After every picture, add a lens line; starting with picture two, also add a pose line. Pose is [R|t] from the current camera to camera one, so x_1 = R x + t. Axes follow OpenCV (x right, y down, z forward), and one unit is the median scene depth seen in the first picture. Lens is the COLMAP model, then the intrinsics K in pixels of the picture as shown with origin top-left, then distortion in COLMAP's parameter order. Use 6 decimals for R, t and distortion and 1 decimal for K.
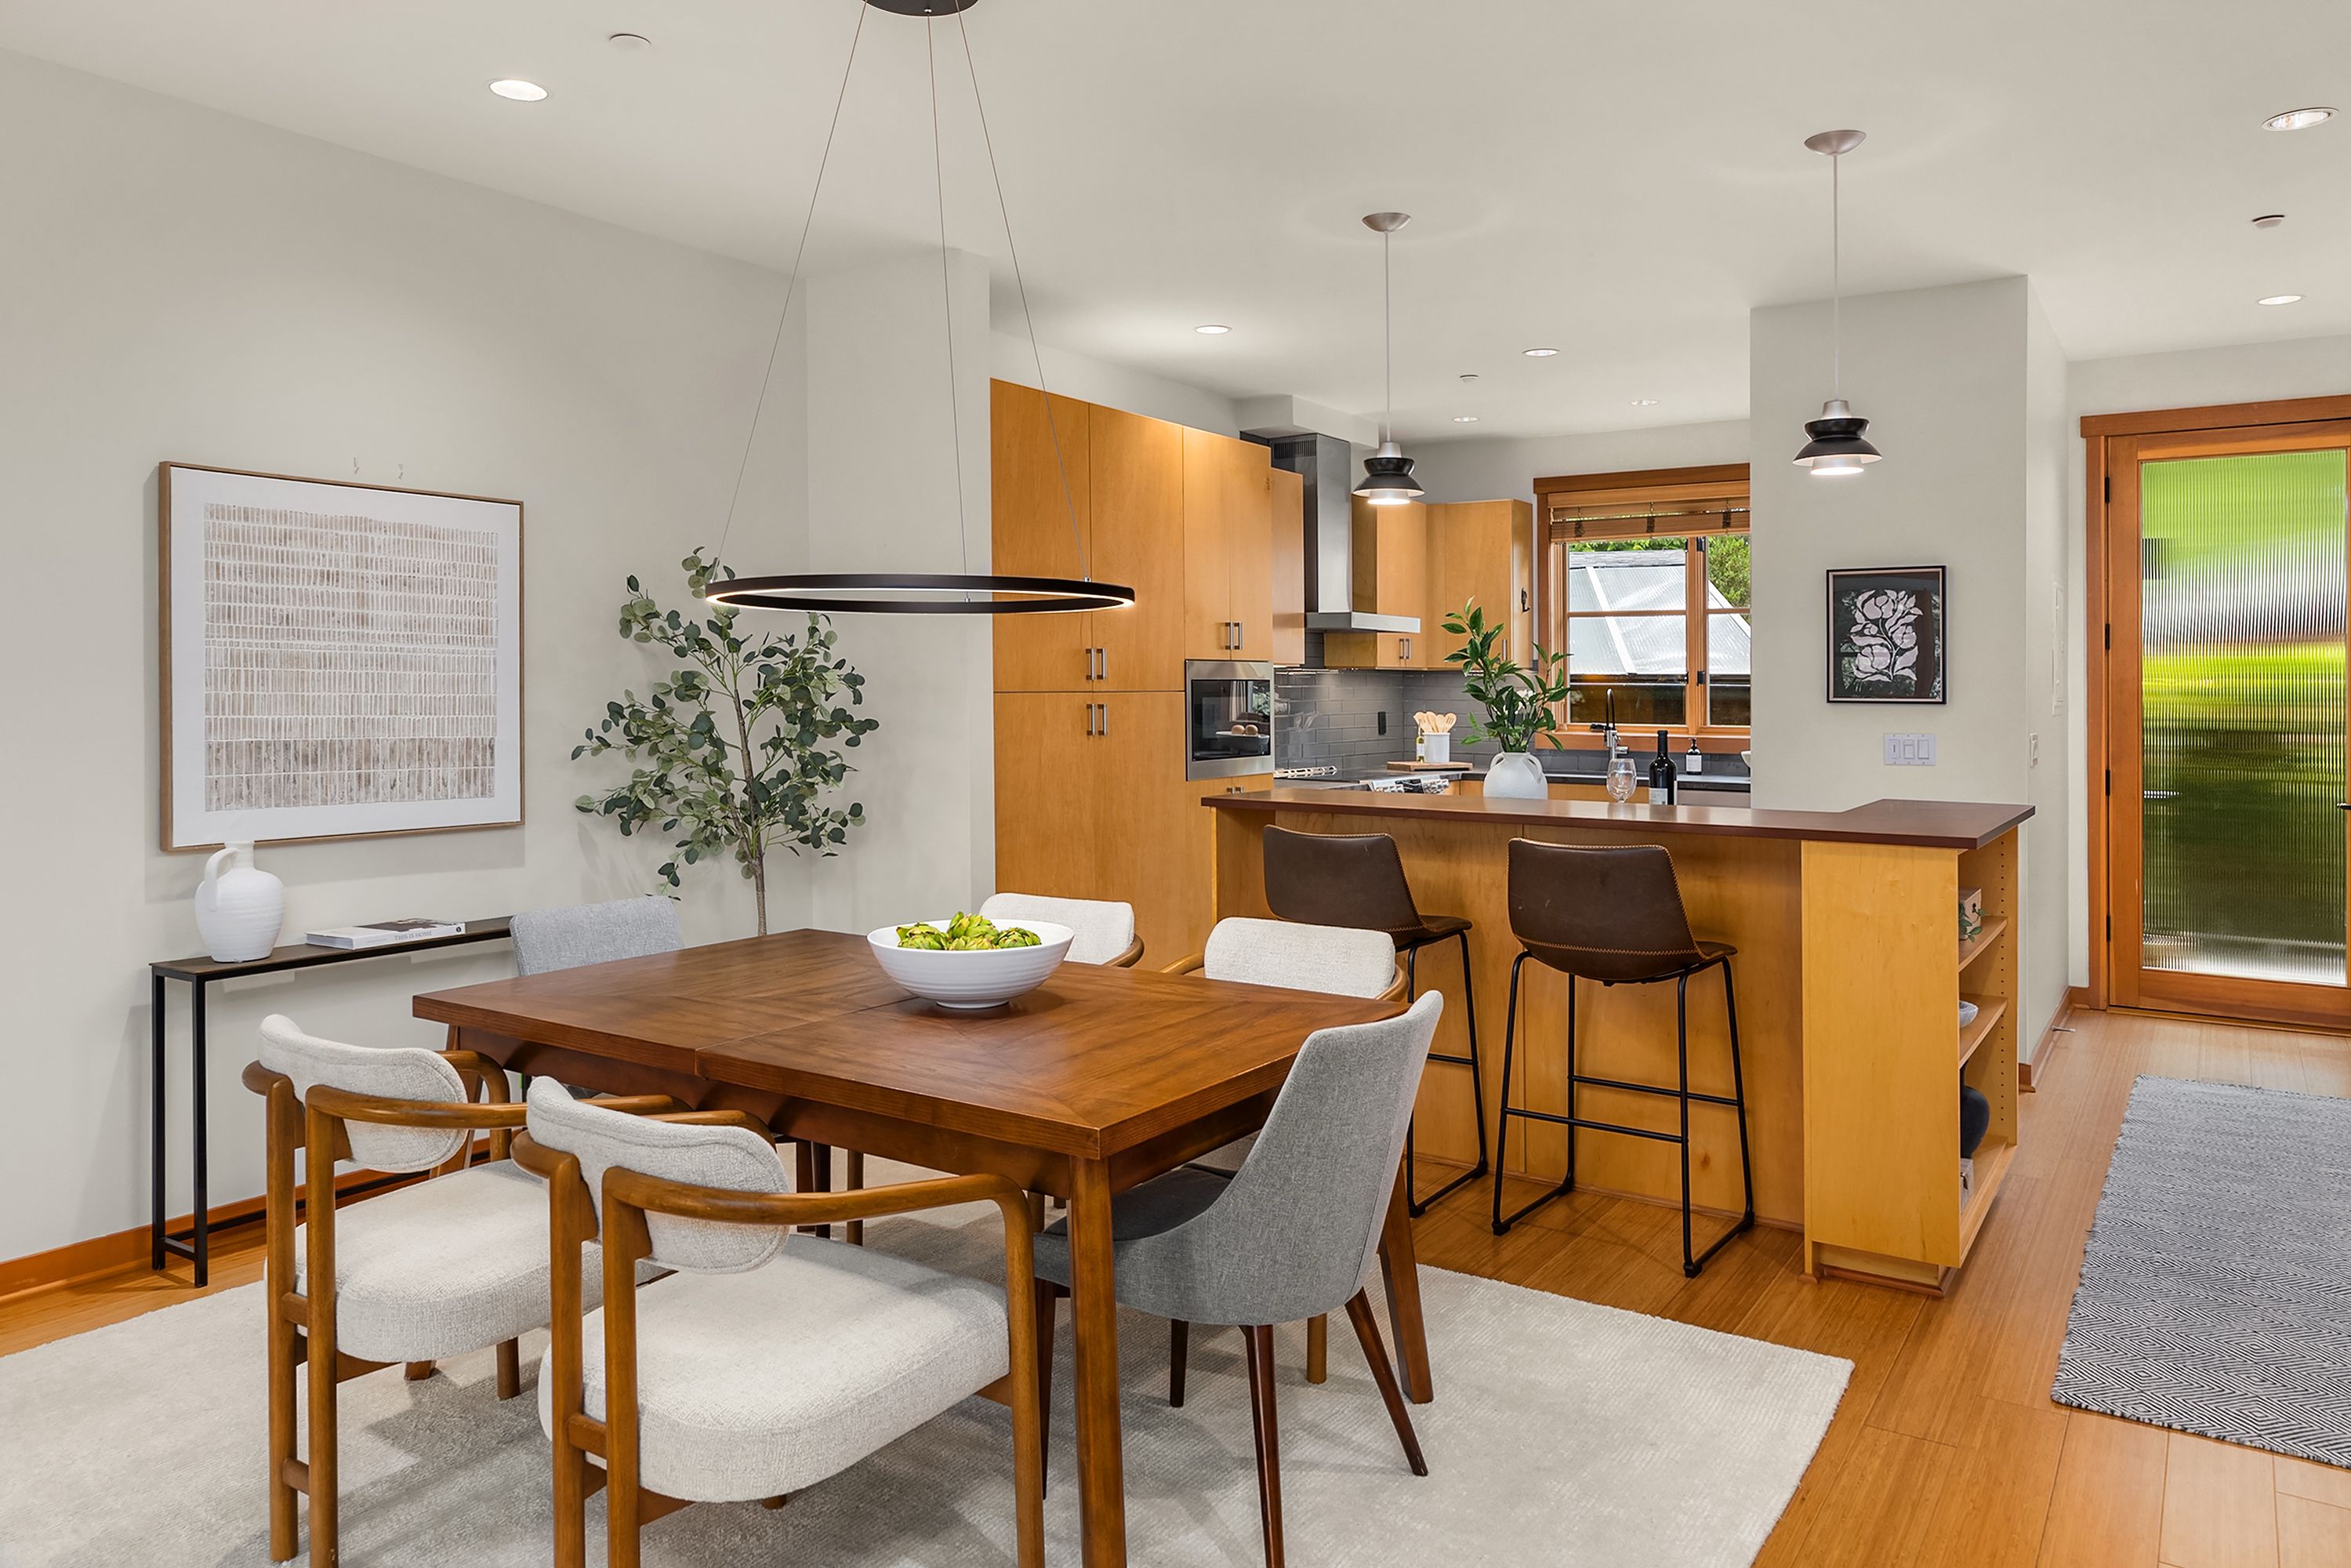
lens RADIAL K [[1561.2, 0, 1135.5], [0, 1561.2, 691.9], [0, 0, 1]] dist [0.010714, 0.000104]
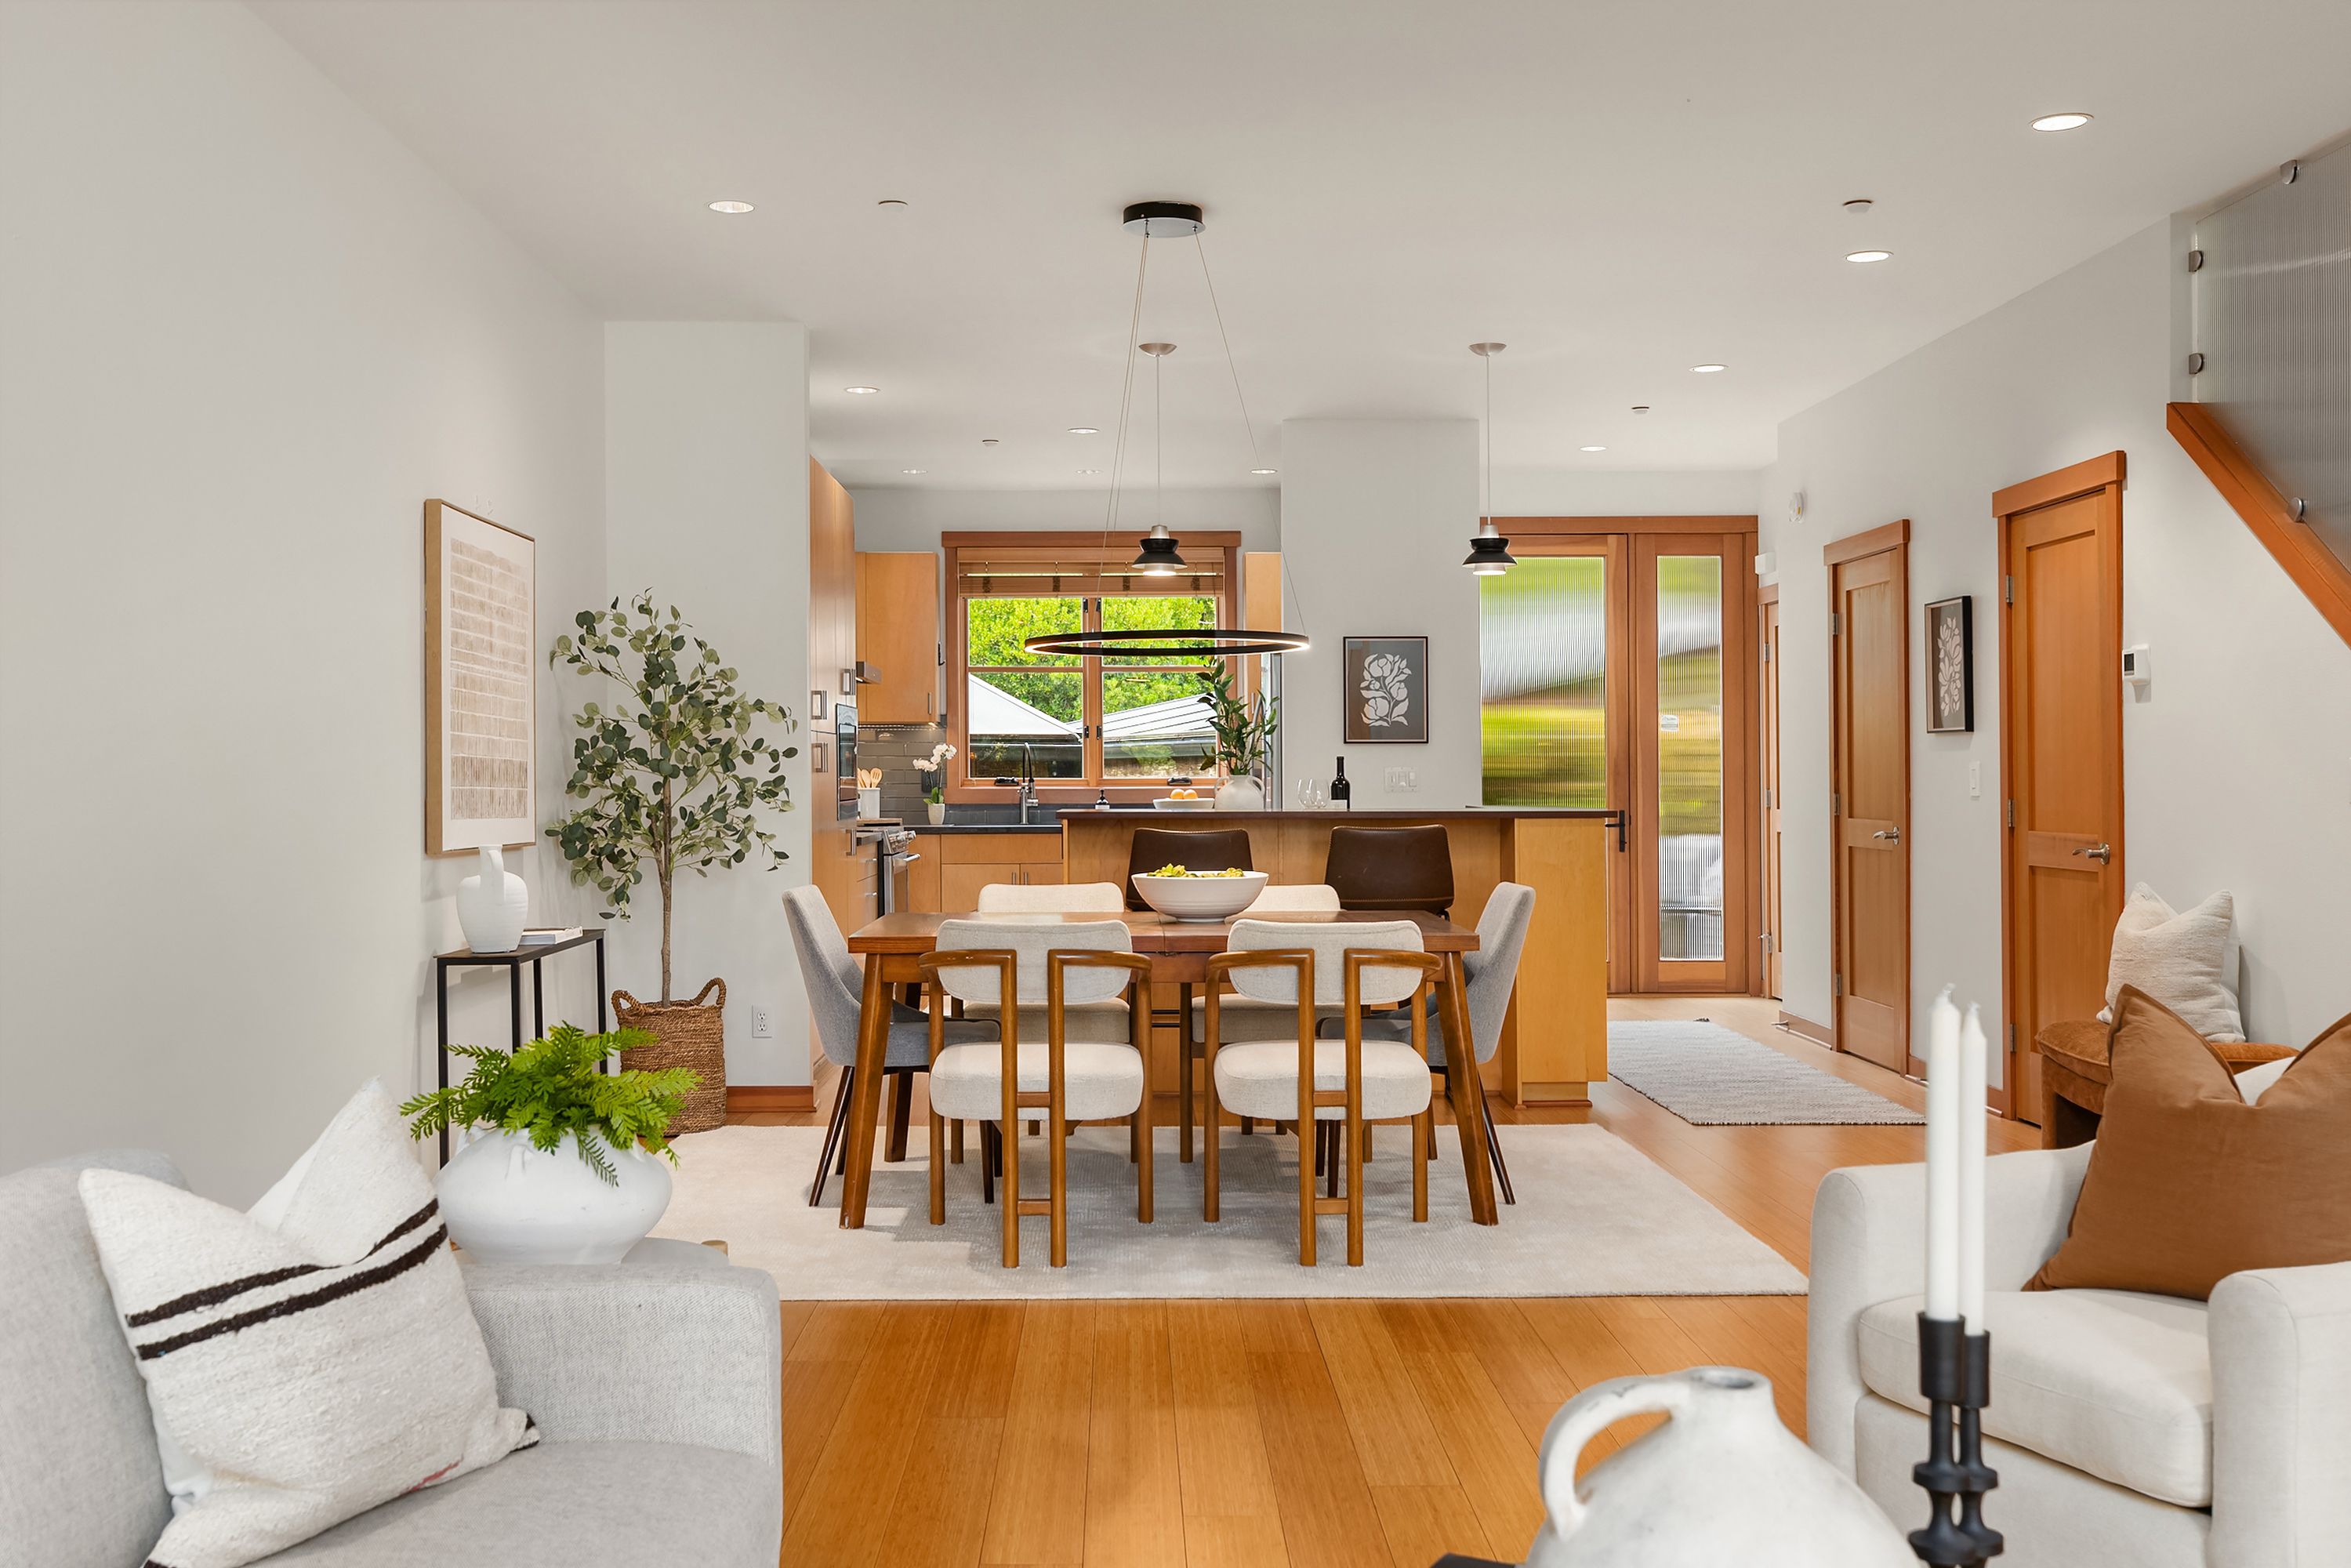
lens RADIAL K [[2262.5, 0, 1123.0], [0, 2262.5, 782.2], [0, 0, 1]] dist [0.007421, 0.000000]
pose [[0.816427, -0.007776, 0.577396, -0.681705], [0.009117, 0.999958, 0.000575, 0.032308], [-0.577376, 0.004795, 0.816464, -0.340971]]
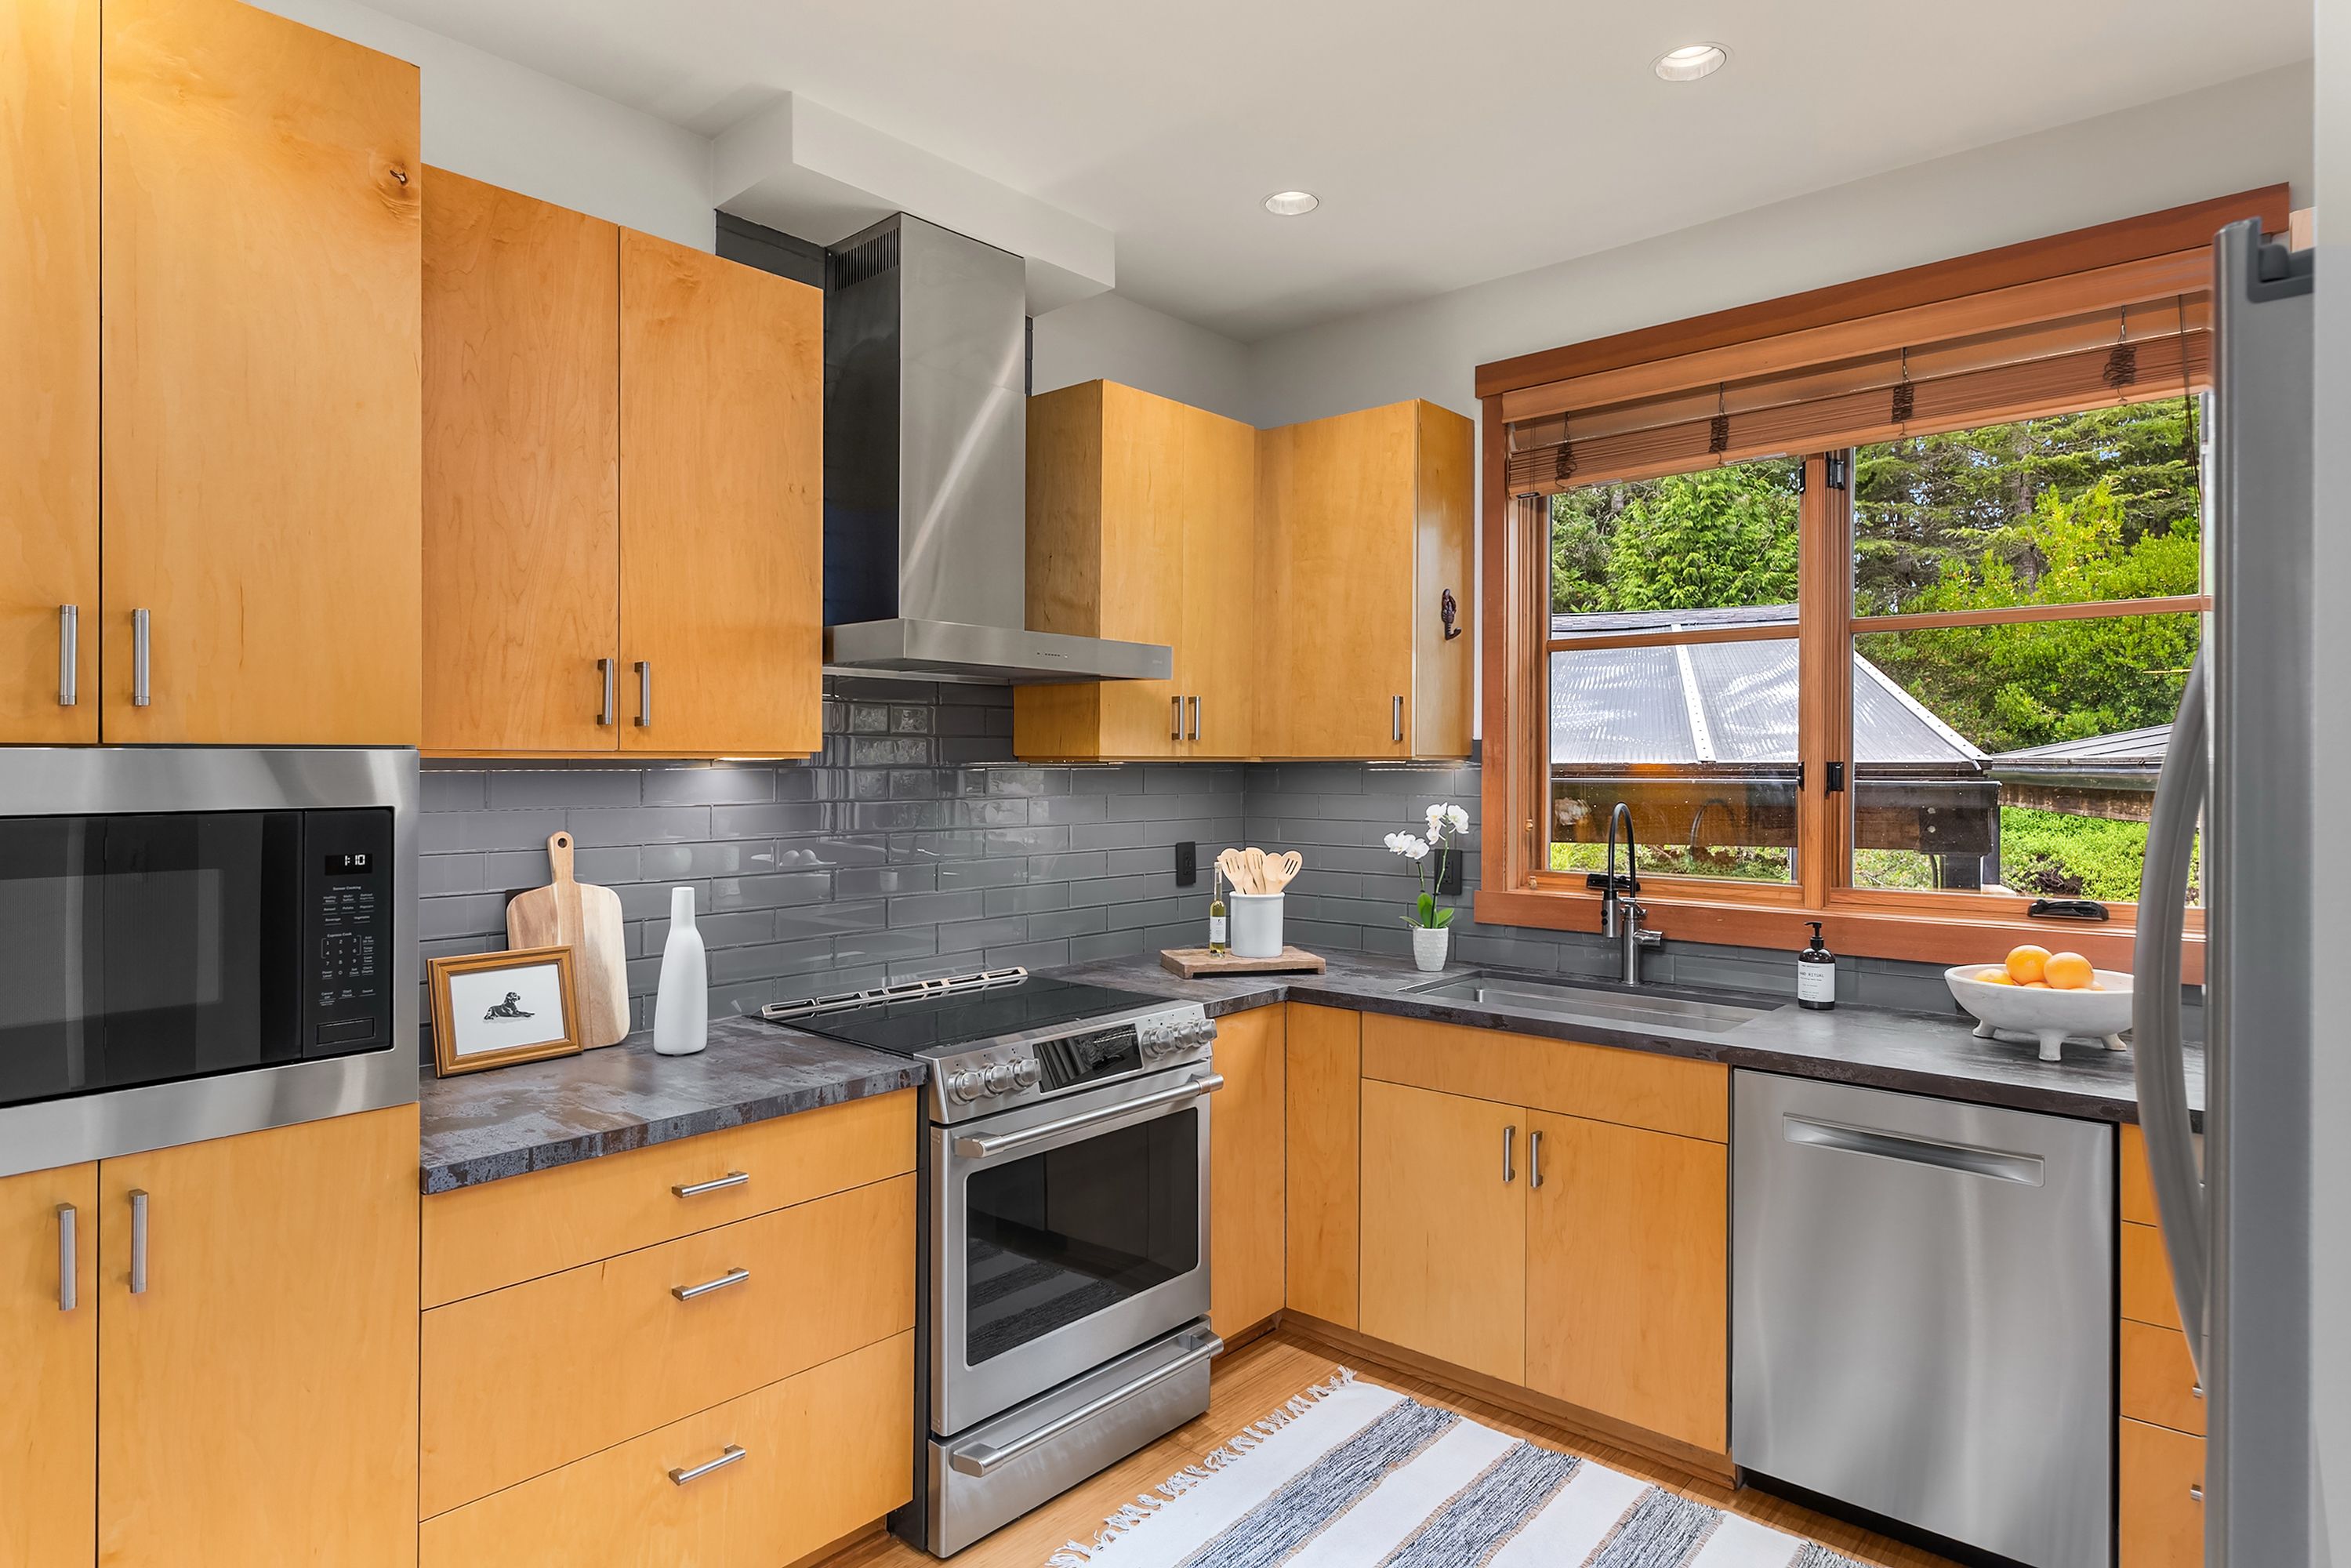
lens RADIAL K [[1295.6, 0, 1177.7], [0, 1295.6, 770.5], [0, 0, 1]] dist [0.000828, 0.002317]
pose [[0.993624, -0.003279, -0.112696, 0.294675], [0.003205, 0.999995, -0.000845, -0.015092], [0.112698, 0.000478, 0.993629, 0.832175]]
